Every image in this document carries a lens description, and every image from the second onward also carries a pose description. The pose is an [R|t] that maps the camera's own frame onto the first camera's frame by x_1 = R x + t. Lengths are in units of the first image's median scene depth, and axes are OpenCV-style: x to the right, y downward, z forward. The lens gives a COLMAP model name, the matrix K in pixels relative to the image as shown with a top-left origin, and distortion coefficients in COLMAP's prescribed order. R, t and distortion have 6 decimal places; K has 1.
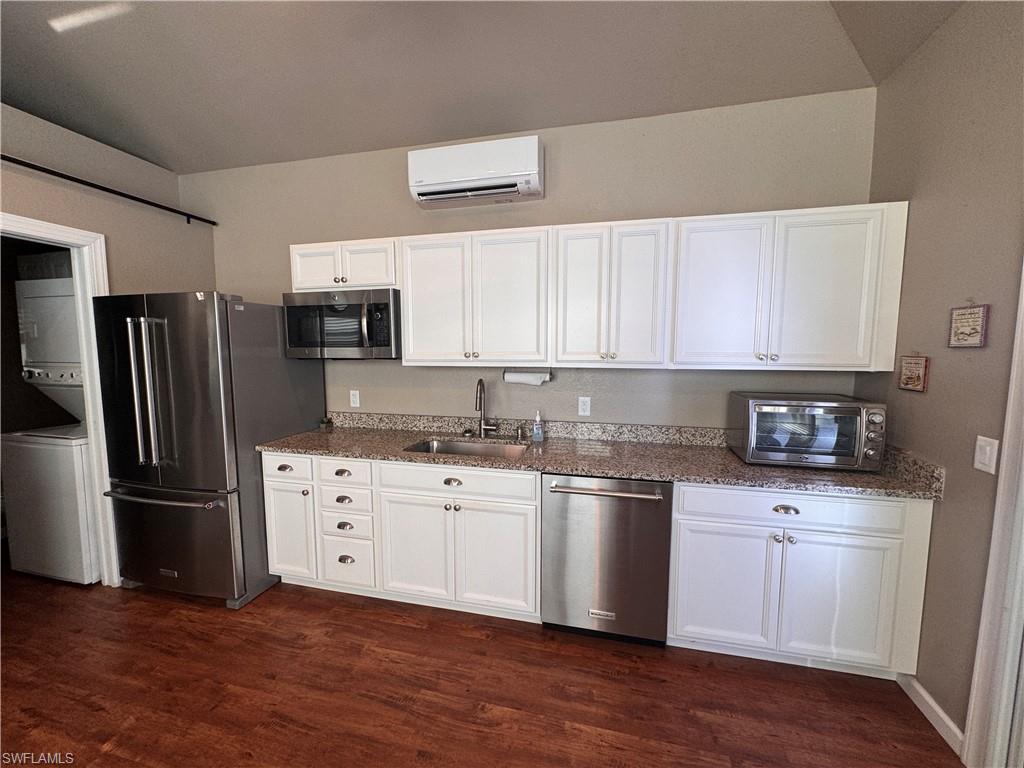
lens RADIAL K [[408.9, 0, 509.4], [0, 408.9, 384.4], [0, 0, 1]] dist [-0.002064, 0.000034]
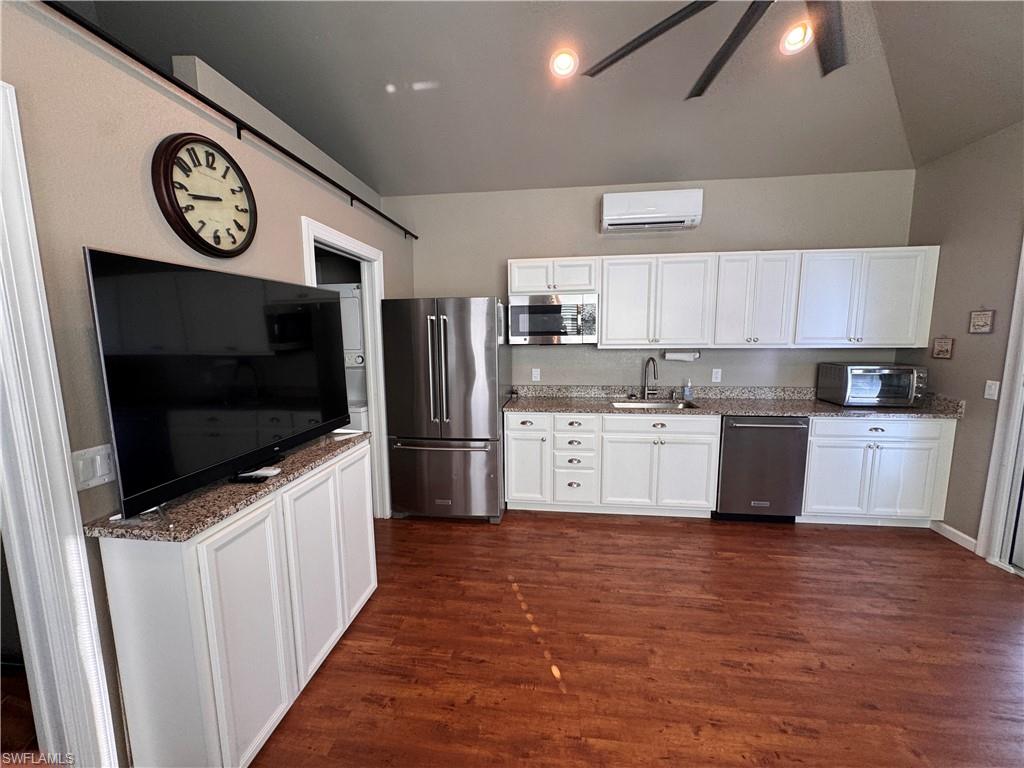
lens RADIAL K [[408.9, 0, 509.4], [0, 408.9, 384.4], [0, 0, 1]] dist [-0.002064, 0.000034]
pose [[0.993540, -0.022152, 0.111301, -0.763249], [0.018553, 0.999274, 0.033269, 0.025601], [-0.111957, -0.030989, 0.993230, -0.378705]]
